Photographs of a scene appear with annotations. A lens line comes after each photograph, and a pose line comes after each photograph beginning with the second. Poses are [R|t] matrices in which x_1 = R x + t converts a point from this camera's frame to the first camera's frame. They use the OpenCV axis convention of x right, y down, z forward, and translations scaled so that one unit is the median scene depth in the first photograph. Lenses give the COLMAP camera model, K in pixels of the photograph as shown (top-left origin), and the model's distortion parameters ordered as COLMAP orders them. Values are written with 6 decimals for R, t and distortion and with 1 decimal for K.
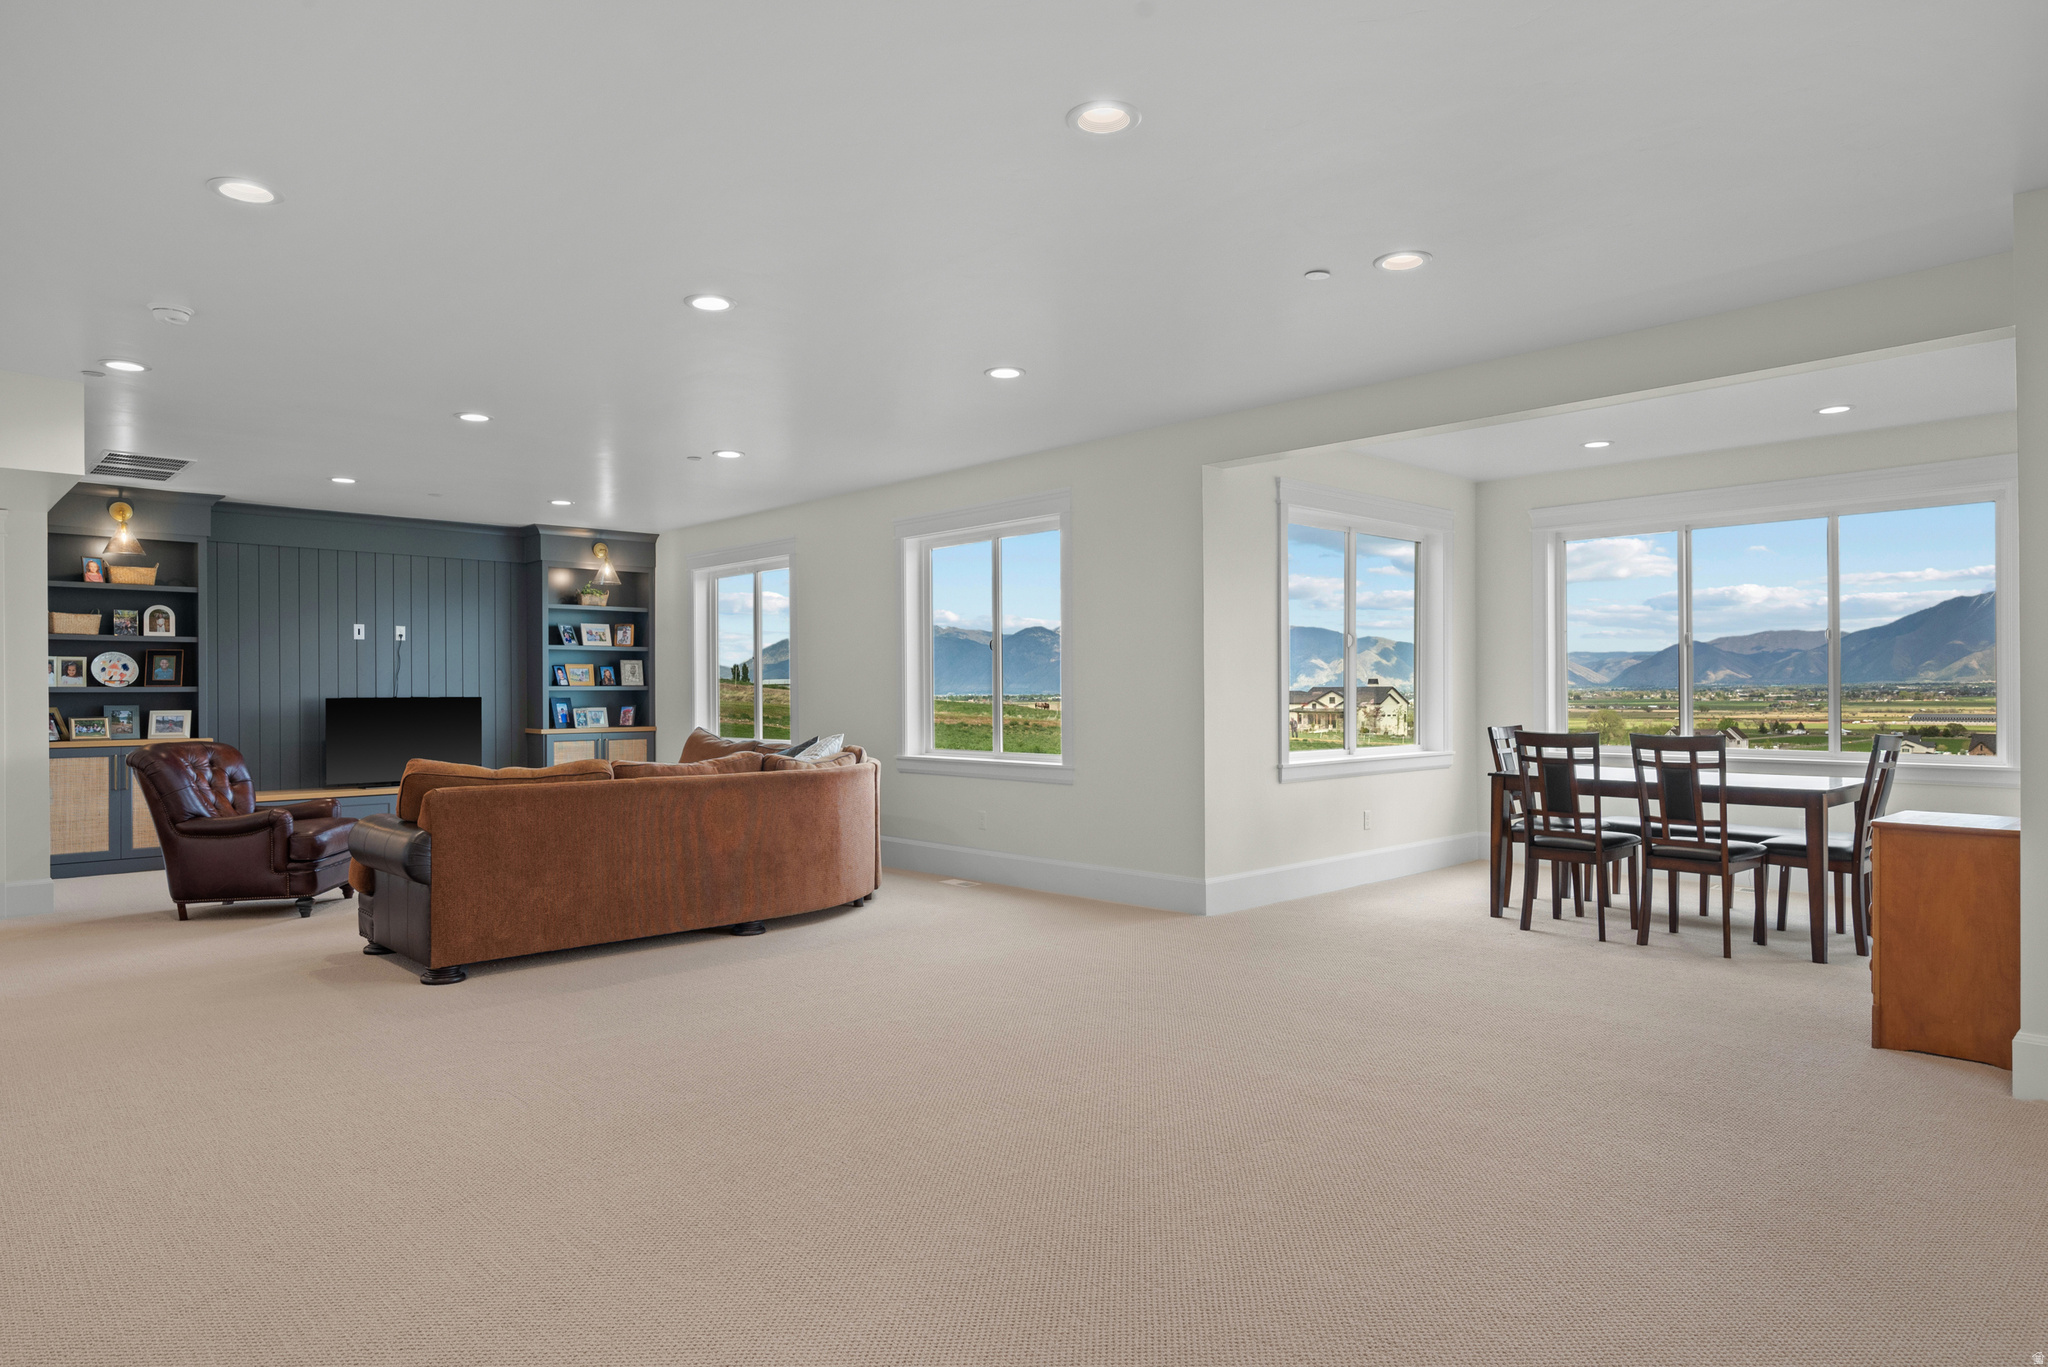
lens RADIAL K [[1216.2, 0, 1025.8], [0, 1216.2, 688.3], [0, 0, 1]] dist [0.001273, -0.001177]
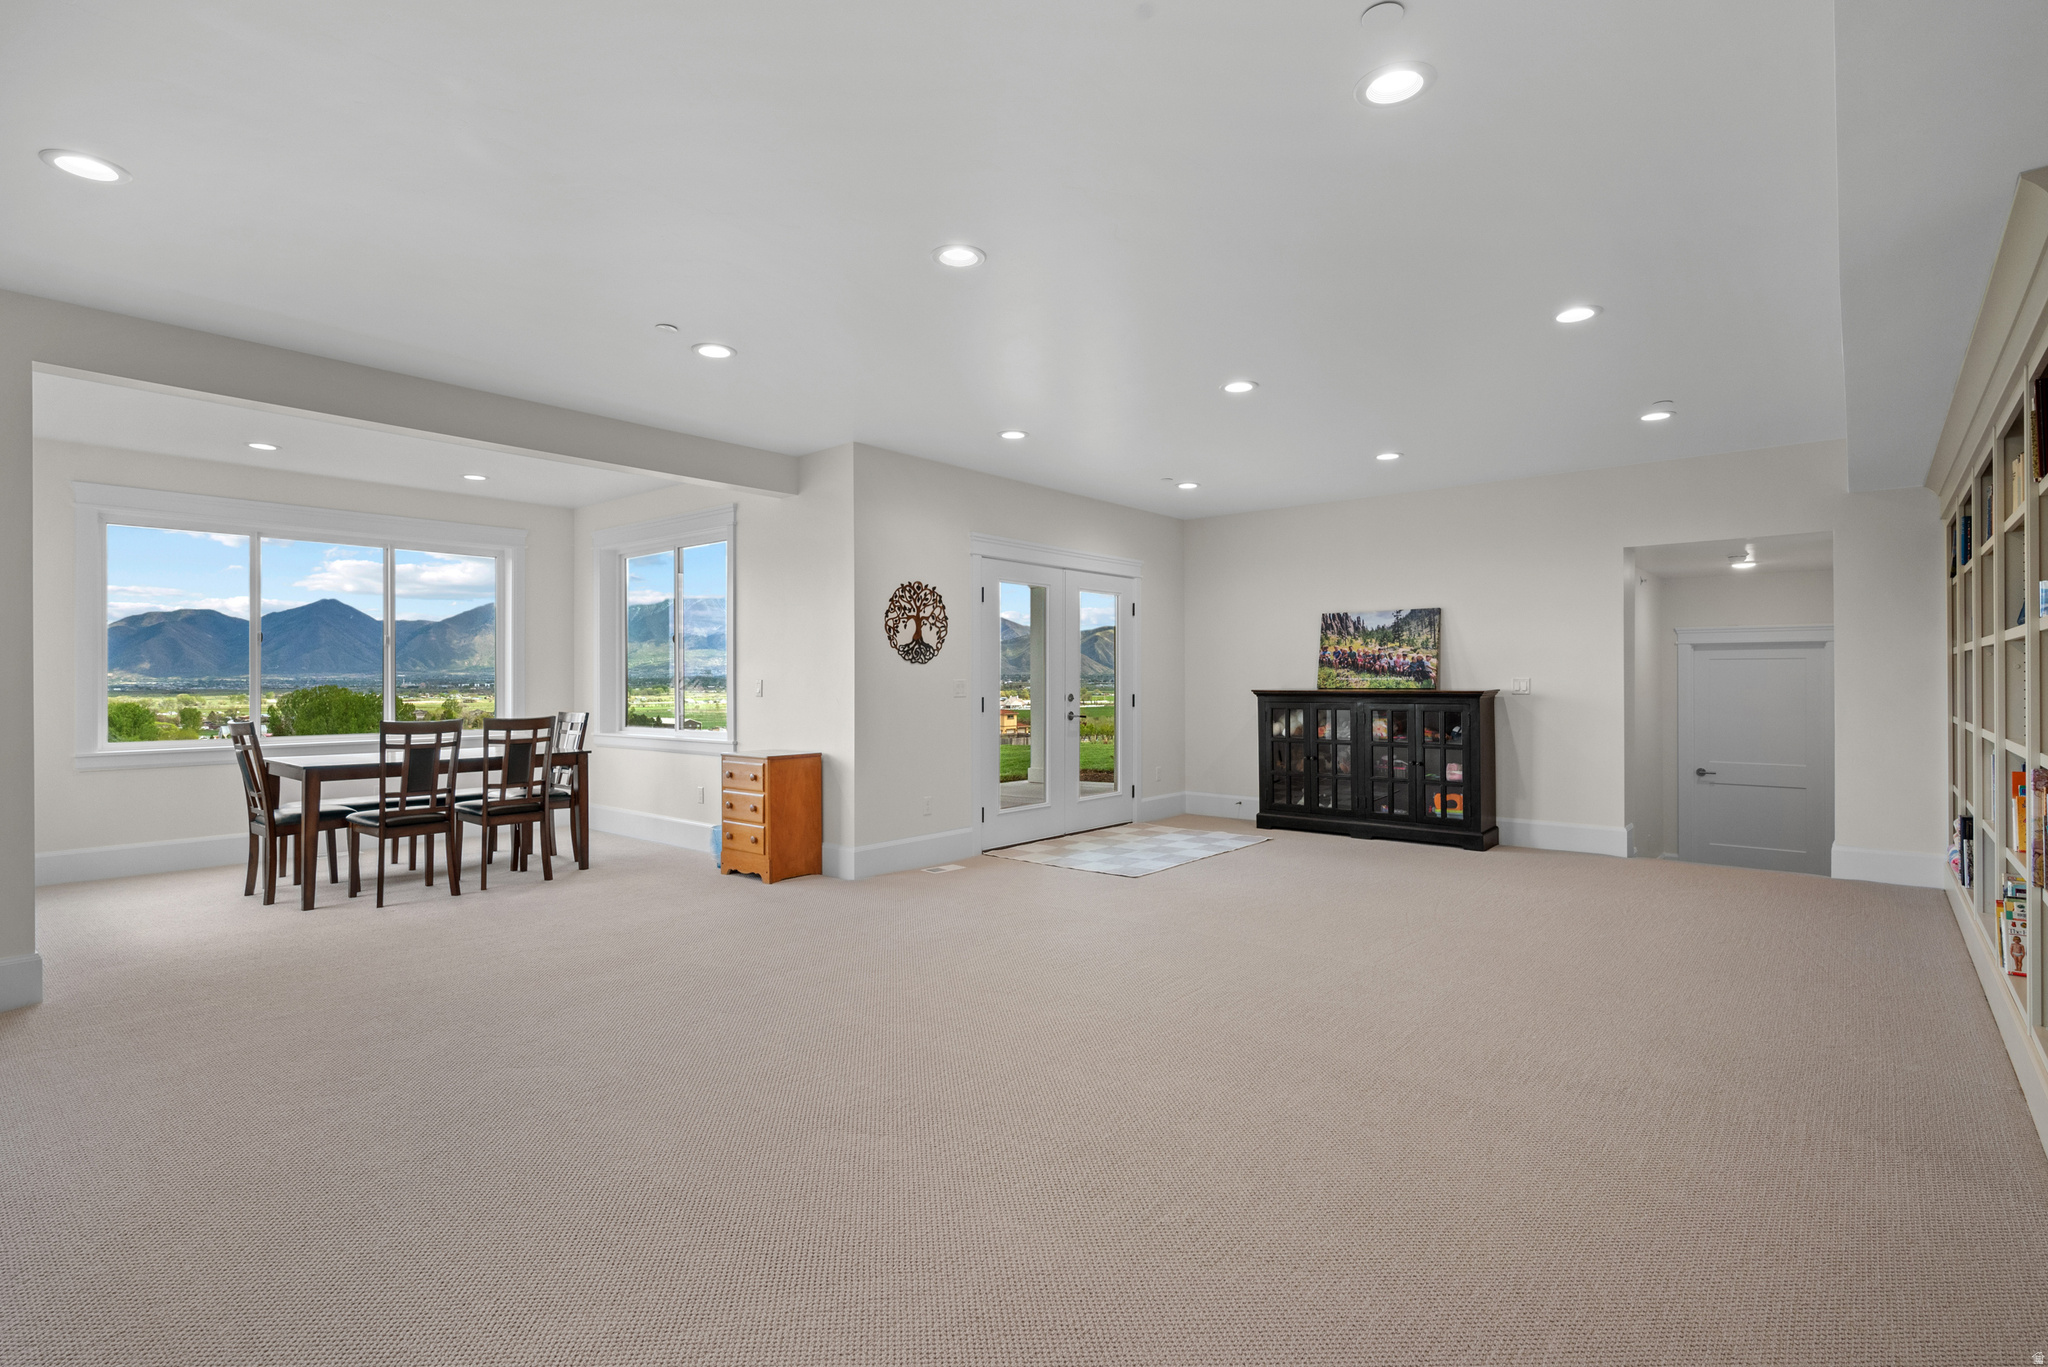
lens RADIAL K [[992.4, 0, 1024.0], [0, 992.4, 683.5], [0, 0, 1]] dist [0.001449, 0.000204]
pose [[-0.125767, 0.001790, 0.992058, -0.385211], [0.002717, 0.999995, -0.001460, 0.003208], [-0.992056, 0.002511, -0.125771, 0.398202]]
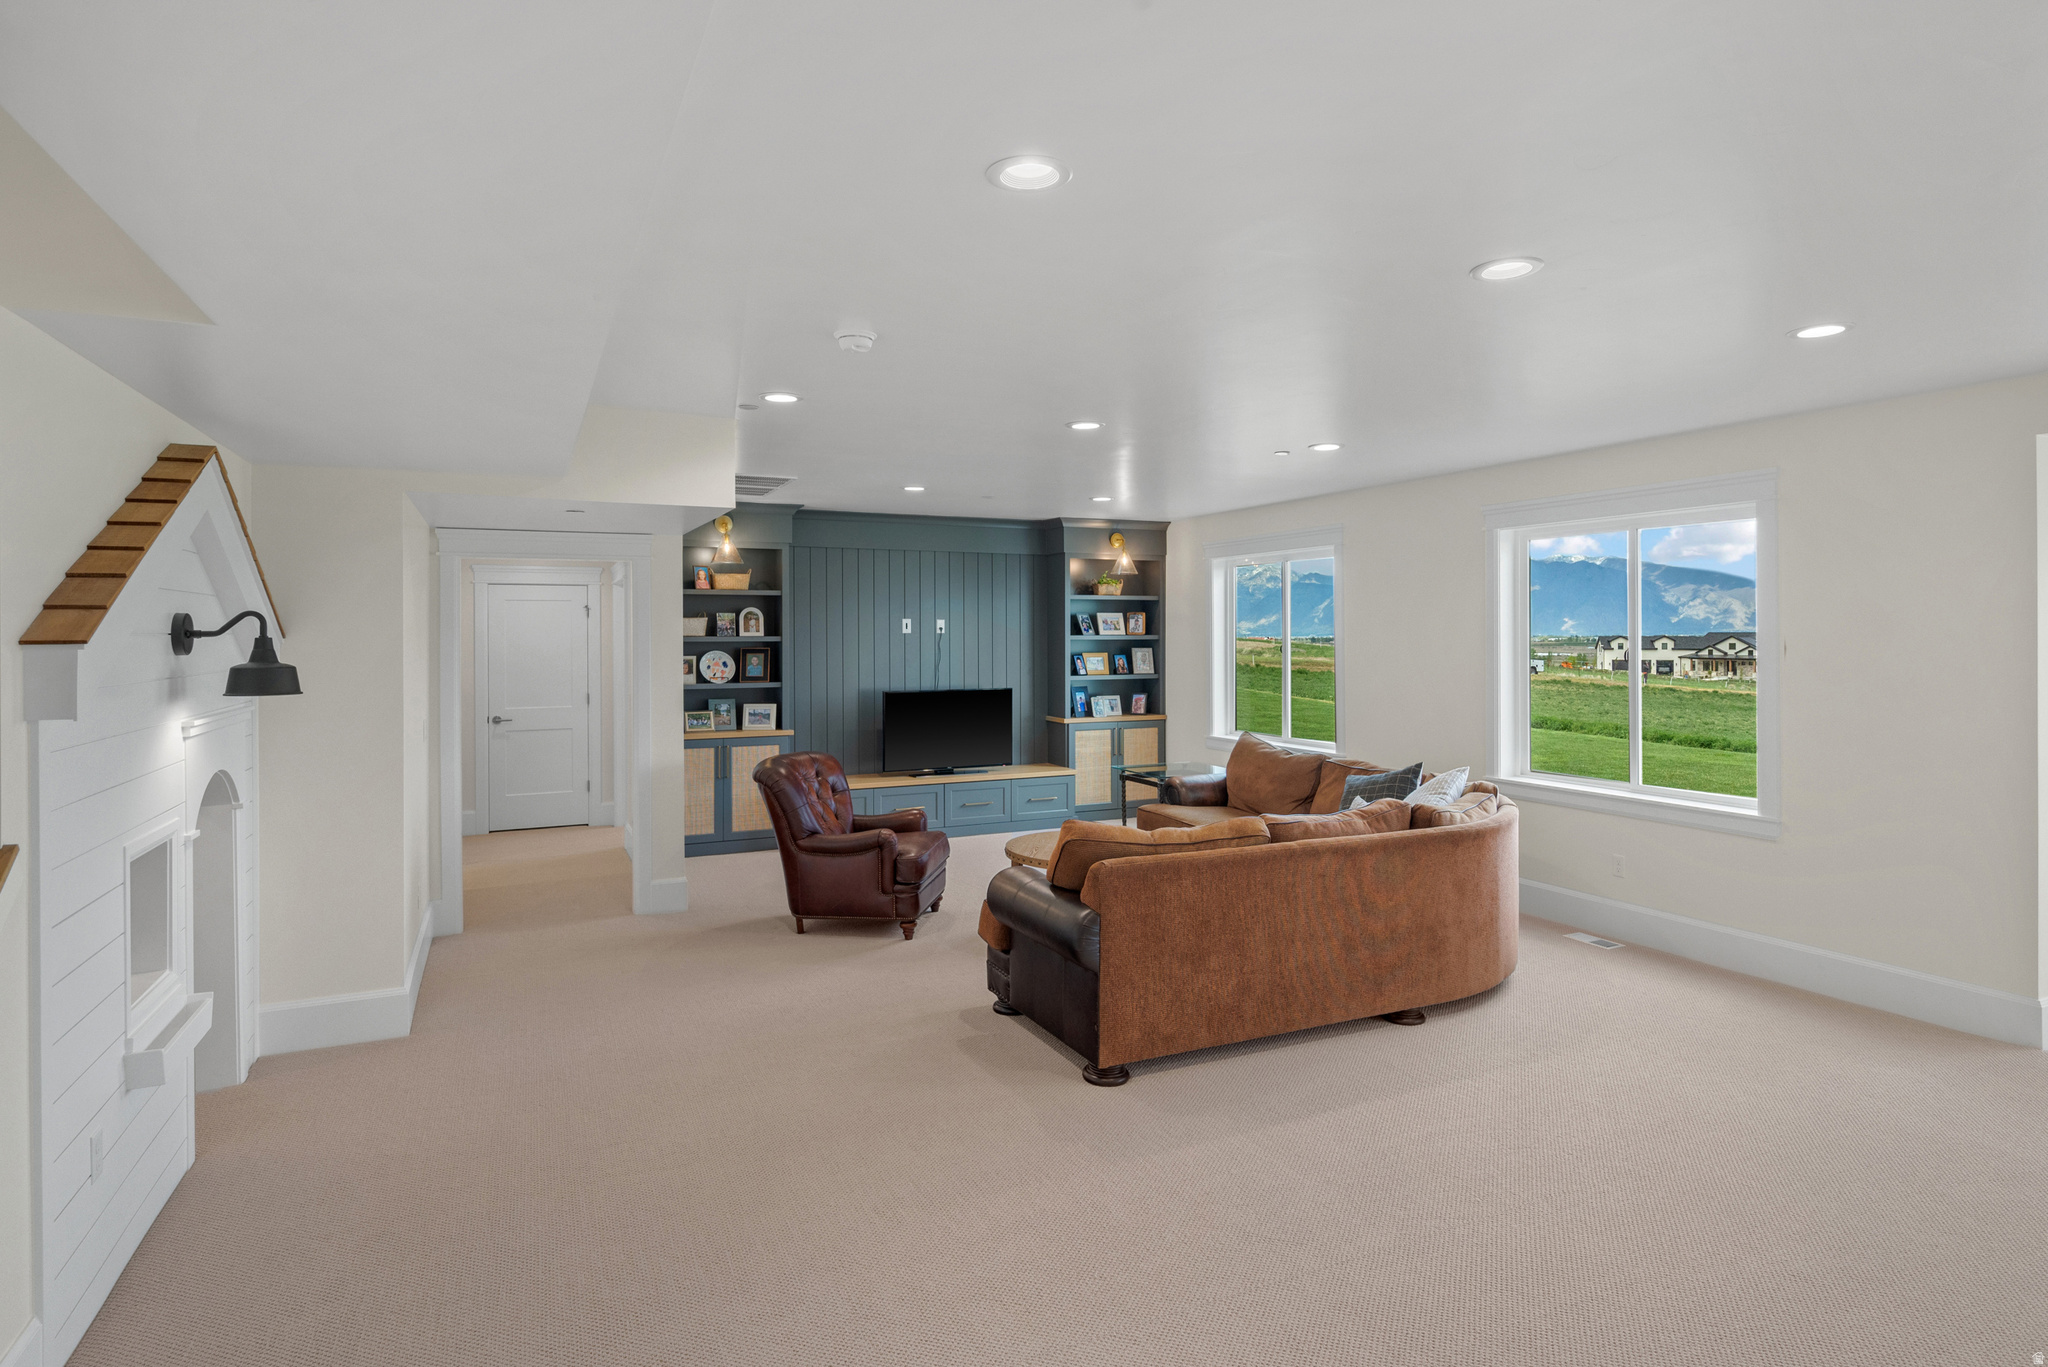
lens RADIAL K [[1101.5, 0, 1026.0], [0, 1101.5, 634.2], [0, 0, 1]] dist [0.000248, 0.000187]
pose [[0.951059, 0.003013, -0.308994, -0.178918], [-0.001765, 0.999989, 0.004317, -0.050873], [0.309004, -0.003561, 0.951054, 0.141423]]
